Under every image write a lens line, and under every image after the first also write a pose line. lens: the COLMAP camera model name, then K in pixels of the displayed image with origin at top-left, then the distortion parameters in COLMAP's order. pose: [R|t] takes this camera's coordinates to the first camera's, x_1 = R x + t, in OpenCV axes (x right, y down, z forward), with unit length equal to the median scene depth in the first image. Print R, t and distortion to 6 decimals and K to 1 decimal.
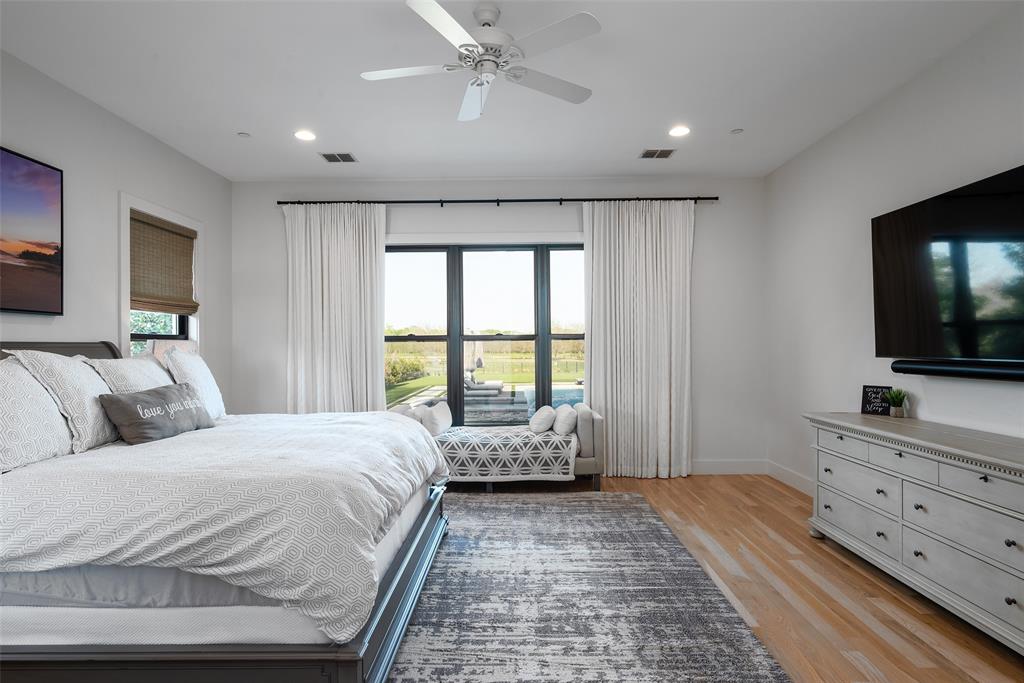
lens RADIAL K [[558.7, 0, 512.0], [0, 558.7, 340.6], [0, 0, 1]] dist [-0.003391, 0.002101]
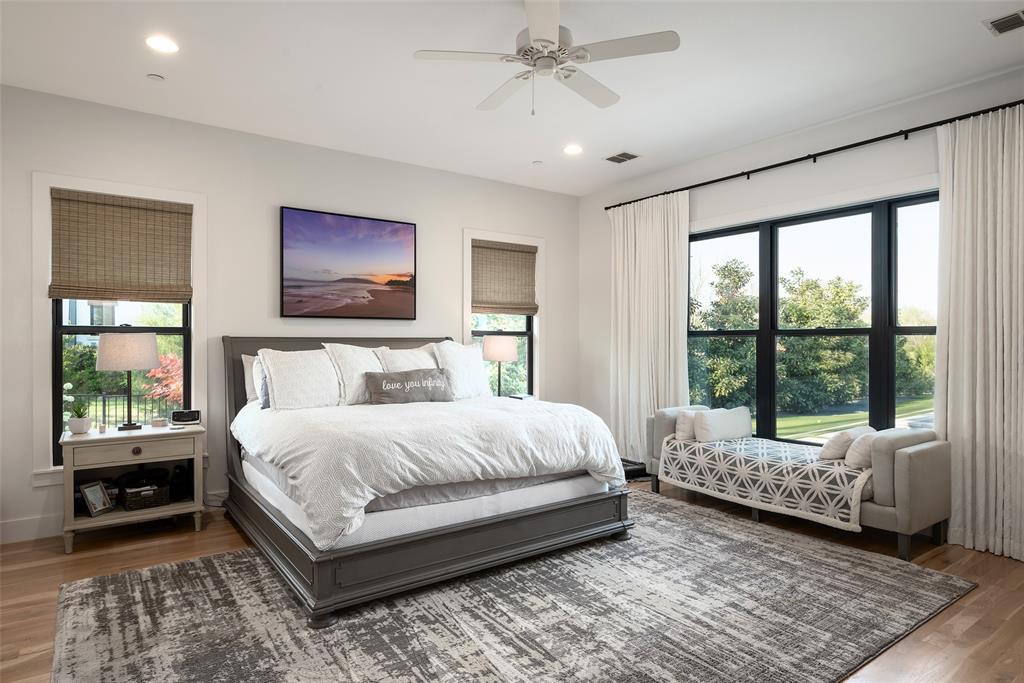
lens RADIAL K [[592.5, 0, 508.3], [0, 592.5, 343.5], [0, 0, 1]] dist [-0.007974, 0.000697]
pose [[0.575286, 0.011615, -0.817870, 0.542003], [0.002840, 0.999865, 0.016197, -0.005761], [0.817947, -0.011641, 0.575175, 0.234982]]
